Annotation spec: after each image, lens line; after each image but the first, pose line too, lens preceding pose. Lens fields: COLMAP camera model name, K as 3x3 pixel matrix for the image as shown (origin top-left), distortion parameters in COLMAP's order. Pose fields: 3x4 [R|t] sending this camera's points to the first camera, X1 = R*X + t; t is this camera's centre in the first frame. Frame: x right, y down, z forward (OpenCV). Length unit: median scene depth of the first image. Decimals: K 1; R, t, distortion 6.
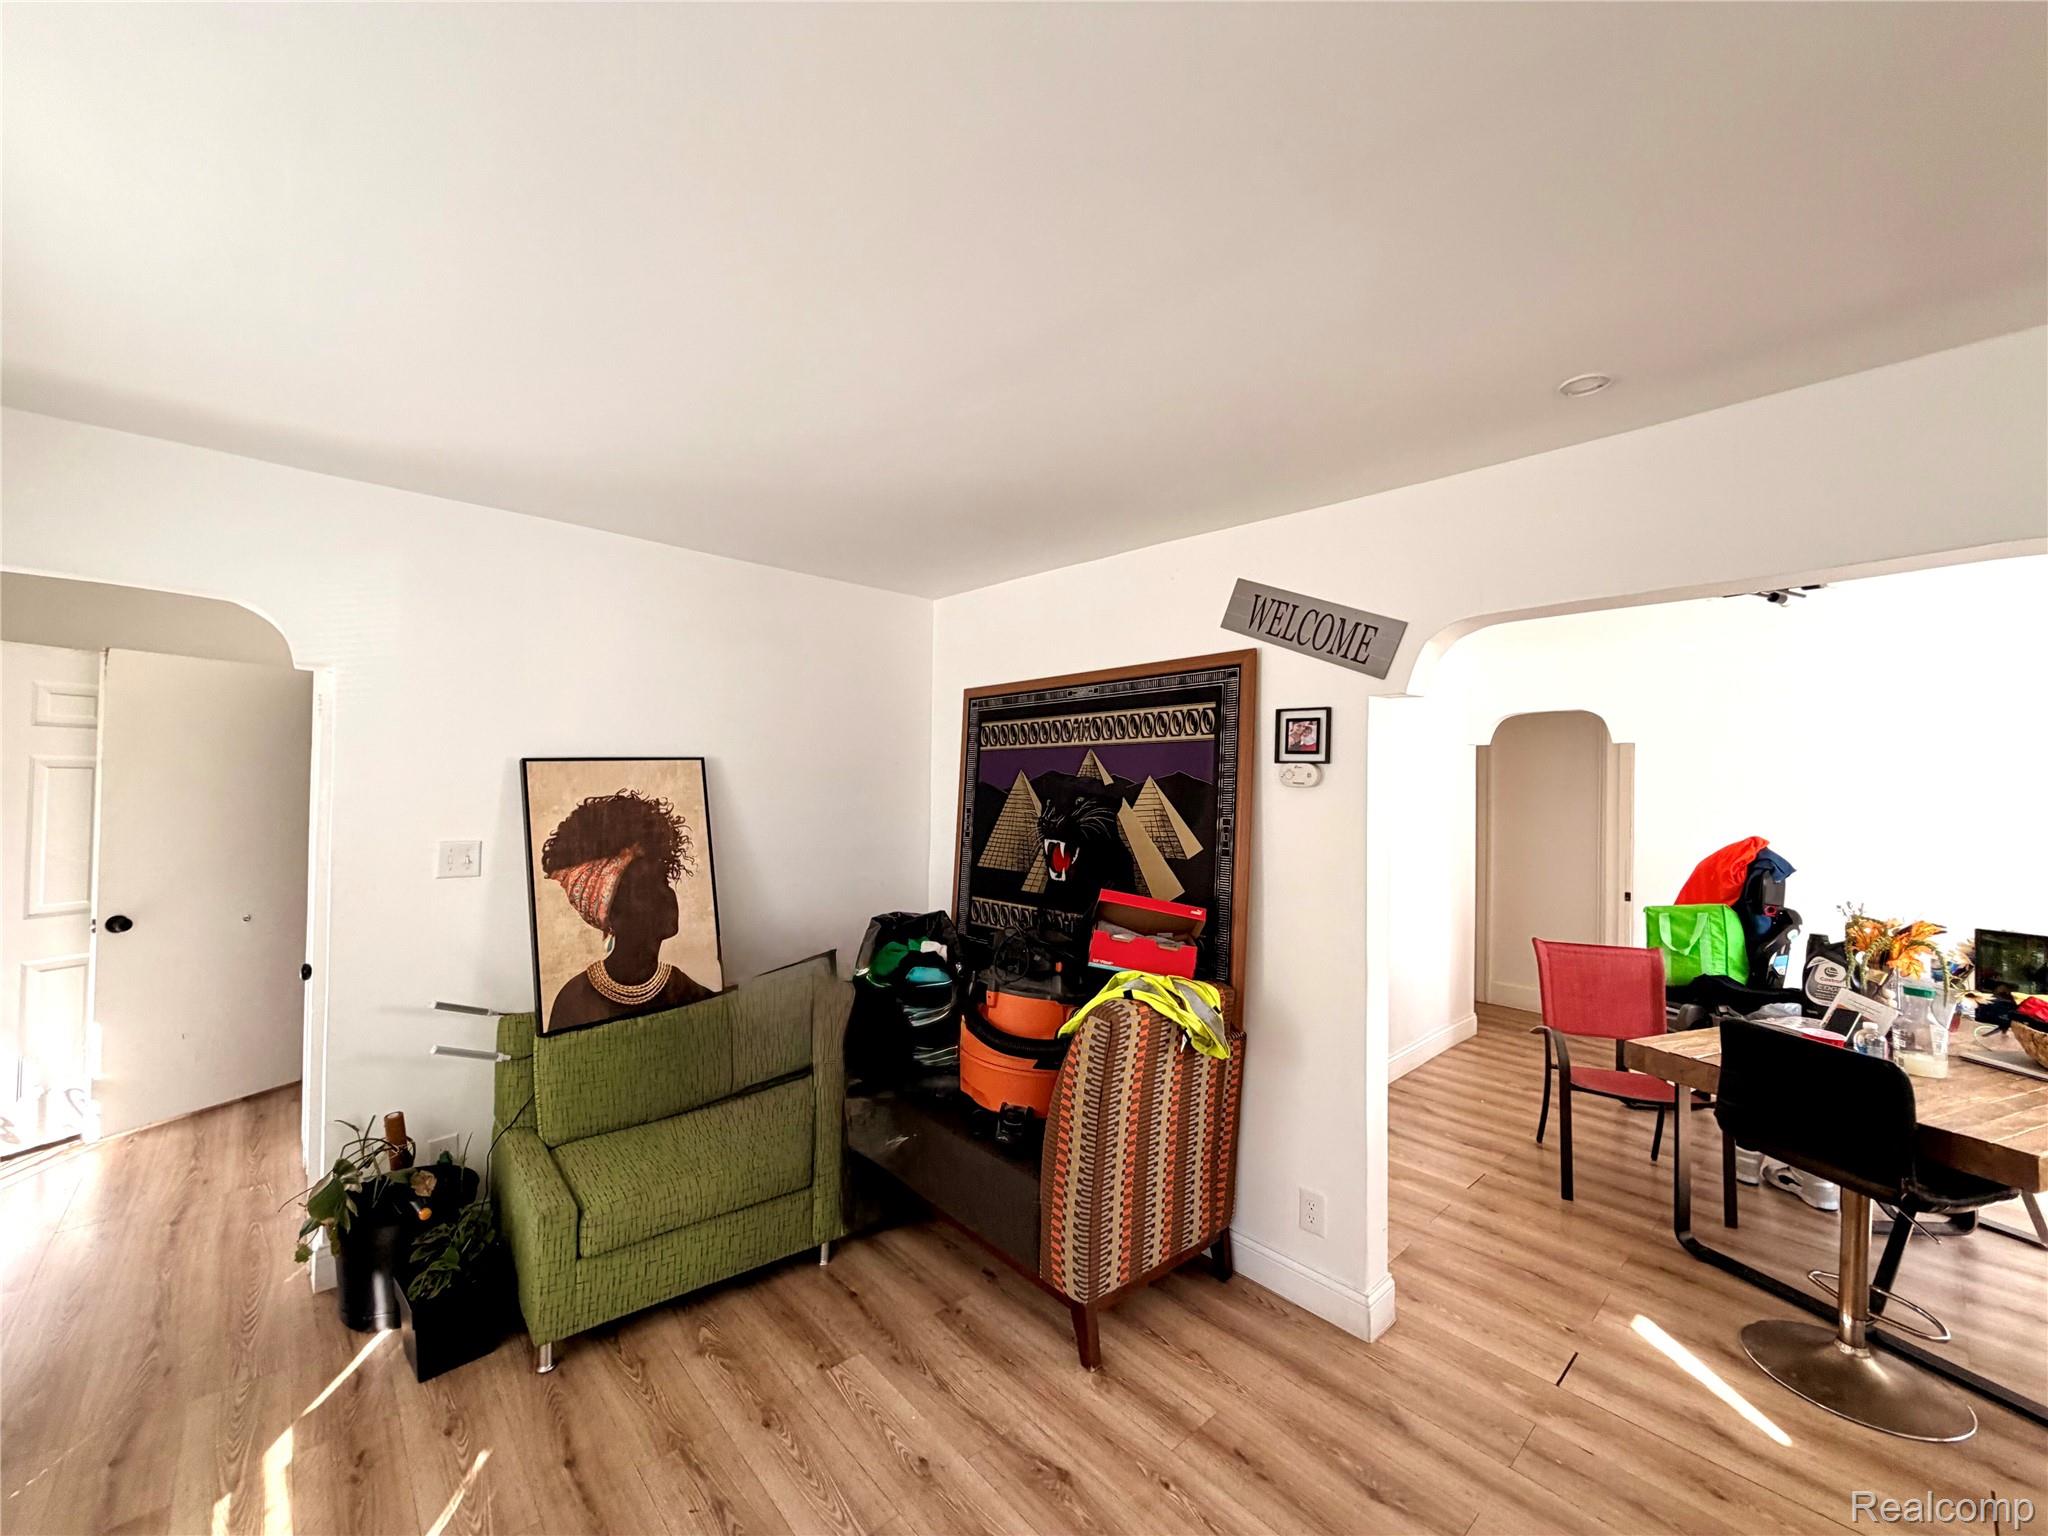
lens RADIAL K [[819.6, 0, 1015.0], [0, 819.6, 768.8], [0, 0, 1]] dist [-0.000149, 0.000338]
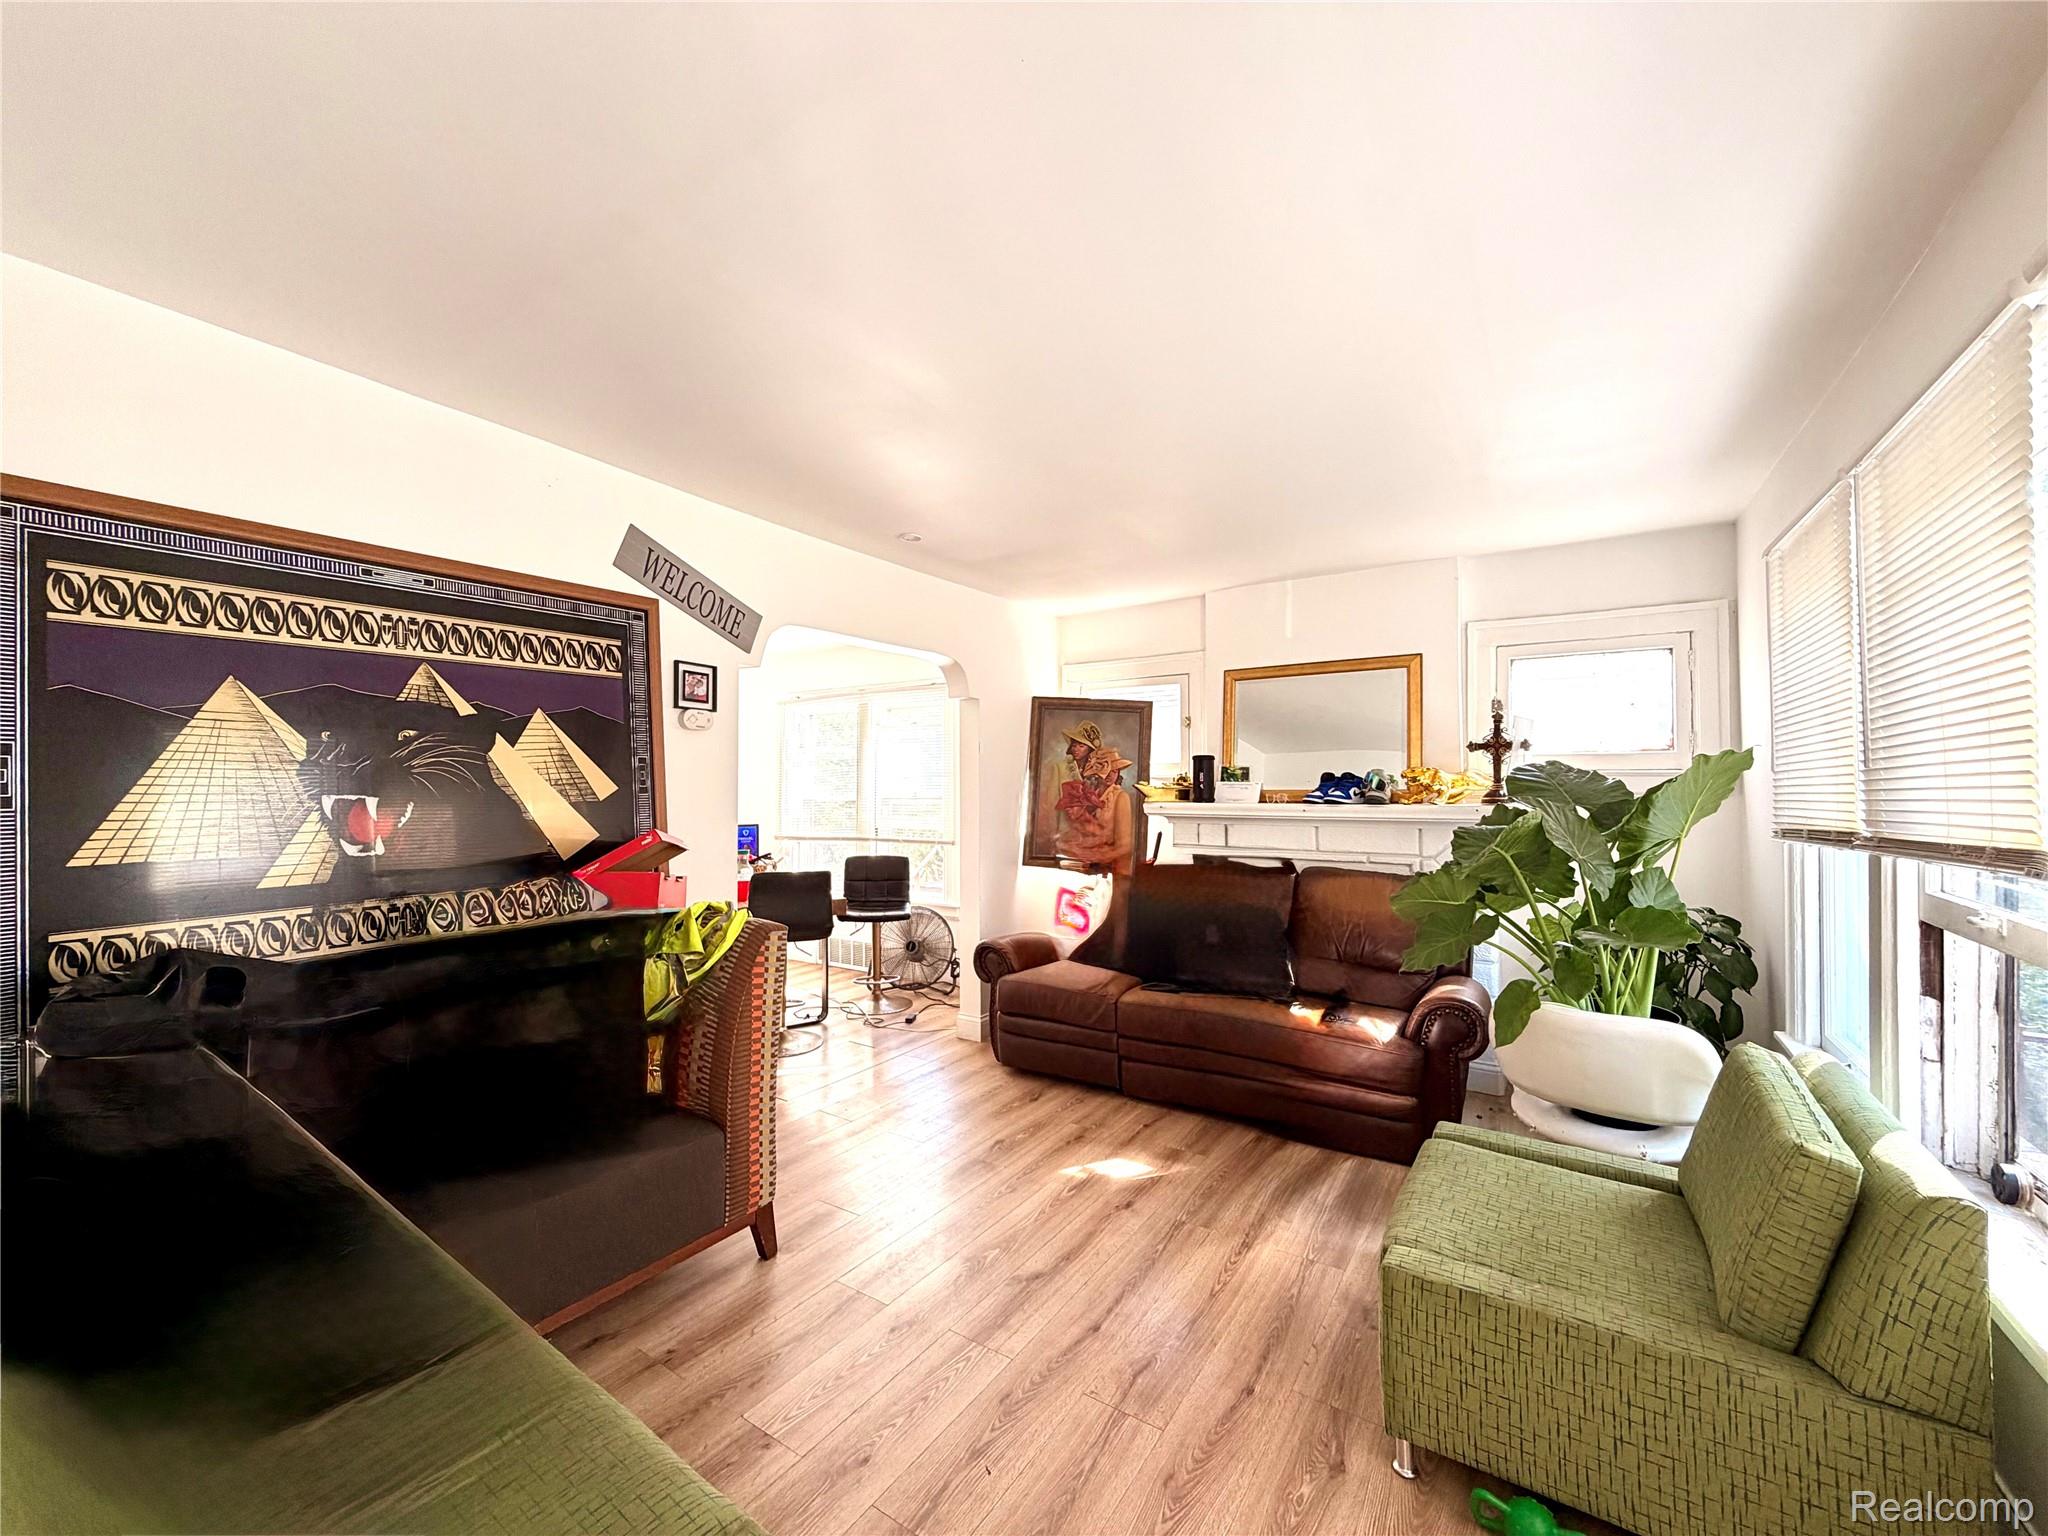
lens RADIAL K [[819.6, 0, 1015.0], [0, 819.6, 768.8], [0, 0, 1]] dist [-0.000149, 0.000338]
pose [[-0.250678, 0.006059, 0.968051, -0.843705], [-0.018641, 0.999765, -0.011085, 0.076652], [-0.967891, -0.020824, -0.250506, 0.791208]]
